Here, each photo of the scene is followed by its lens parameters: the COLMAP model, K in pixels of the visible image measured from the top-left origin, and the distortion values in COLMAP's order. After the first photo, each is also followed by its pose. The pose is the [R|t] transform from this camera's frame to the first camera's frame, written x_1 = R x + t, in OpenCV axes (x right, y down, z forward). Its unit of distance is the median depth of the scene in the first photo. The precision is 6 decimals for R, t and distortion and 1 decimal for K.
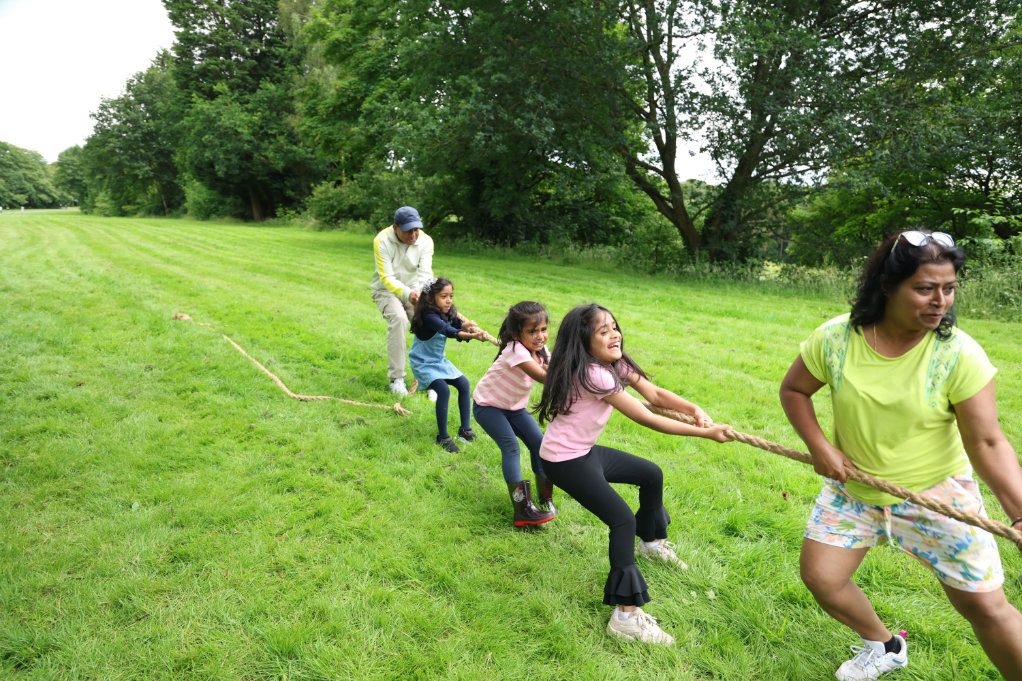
lens RADIAL K [[653.4, 0, 524.2], [0, 653.4, 348.0], [0, 0, 1]] dist [-0.104416, 0.045255]
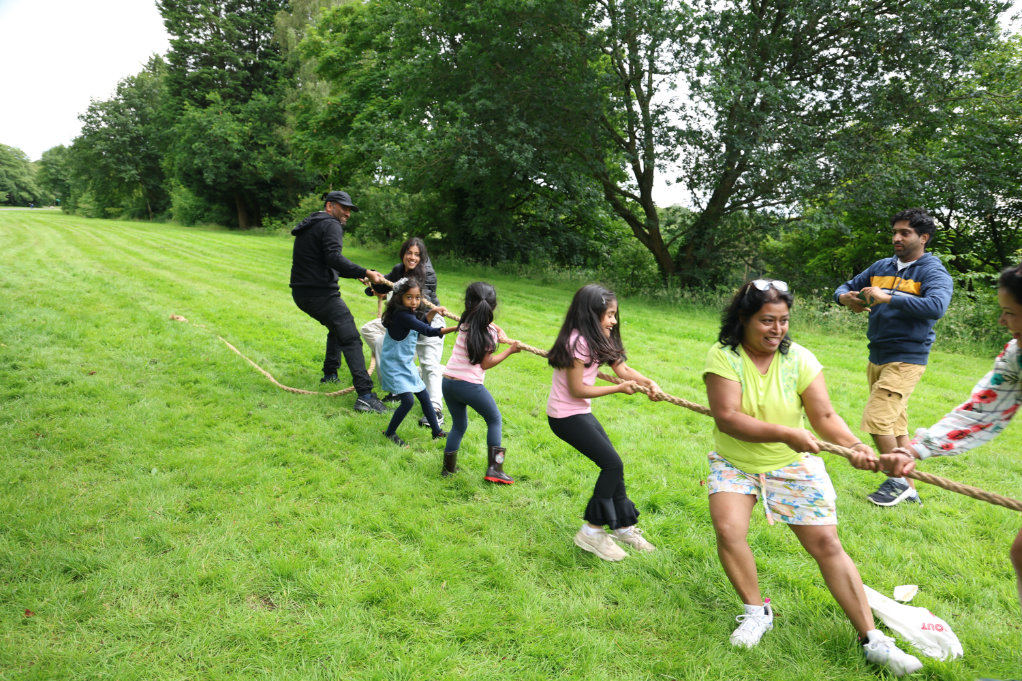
lens RADIAL K [[653.4, 0, 524.2], [0, 653.4, 348.0], [0, 0, 1]] dist [-0.104416, 0.045255]
pose [[0.998863, 0.036975, 0.030086, 0.004264], [-0.036093, 0.998917, -0.029353, 0.003573], [-0.031138, 0.028234, 0.999116, -0.026991]]
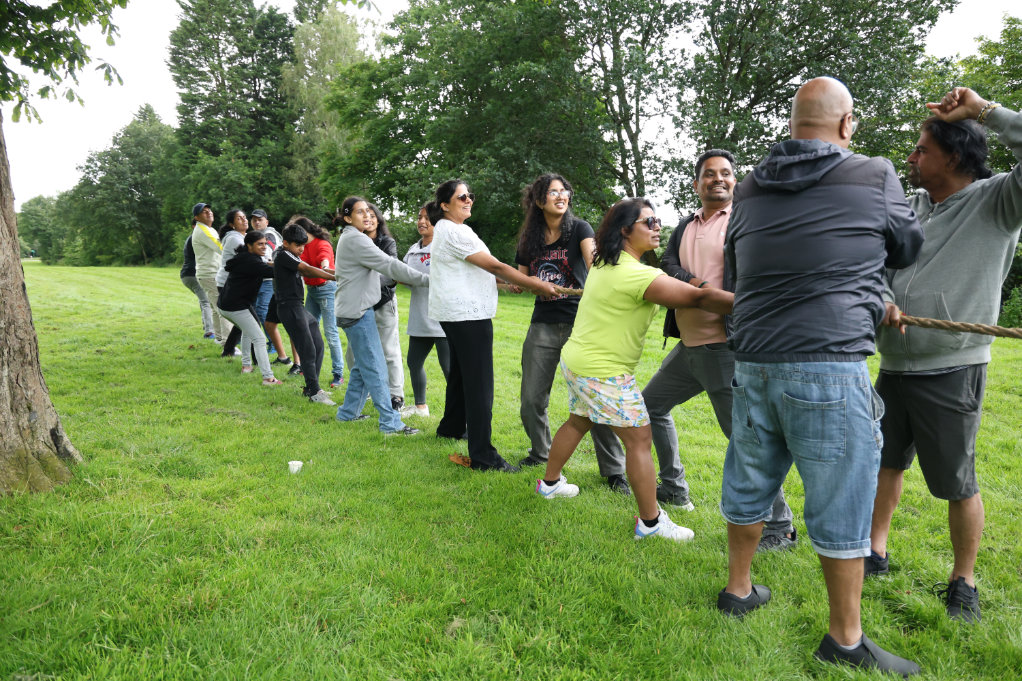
lens RADIAL K [[696.9, 0, 494.4], [0, 696.9, 358.7], [0, 0, 1]] dist [-0.105620, 0.064141]
pose [[0.999932, -0.011004, 0.003781, -0.047684], [0.011232, 0.997689, -0.067009, 0.060339], [-0.003034, 0.067047, 0.997745, -0.234739]]
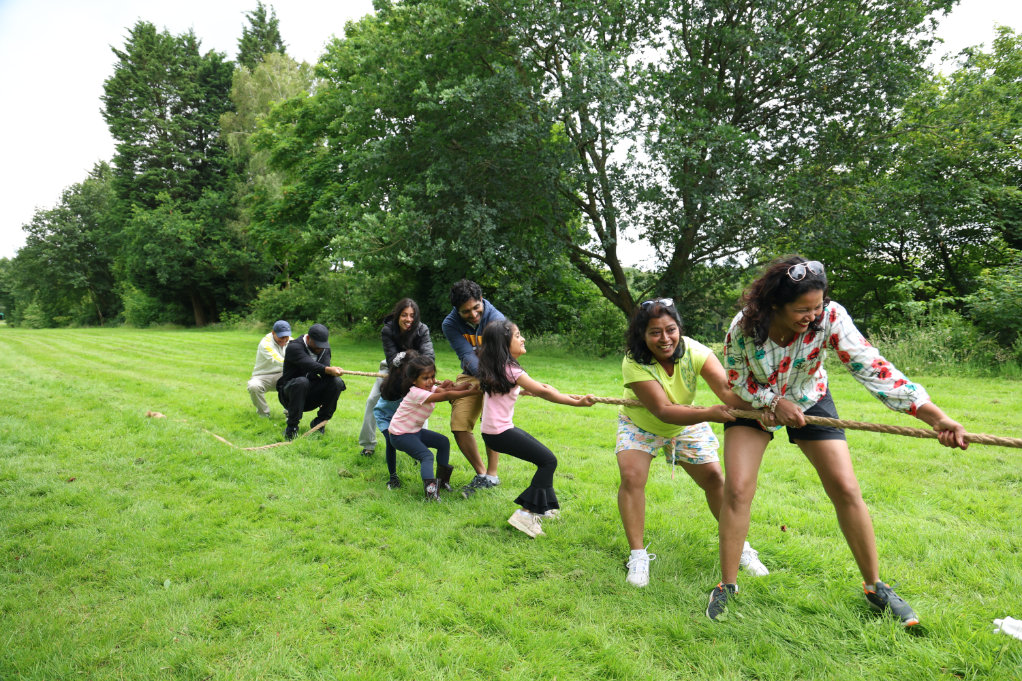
lens RADIAL K [[653.4, 0, 524.2], [0, 653.4, 348.0], [0, 0, 1]] dist [-0.104416, 0.045255]
pose [[0.994700, -0.052675, 0.088297, -0.014813], [0.064670, 0.988176, -0.139015, 0.006927], [-0.079931, 0.143988, 0.986346, -0.010889]]
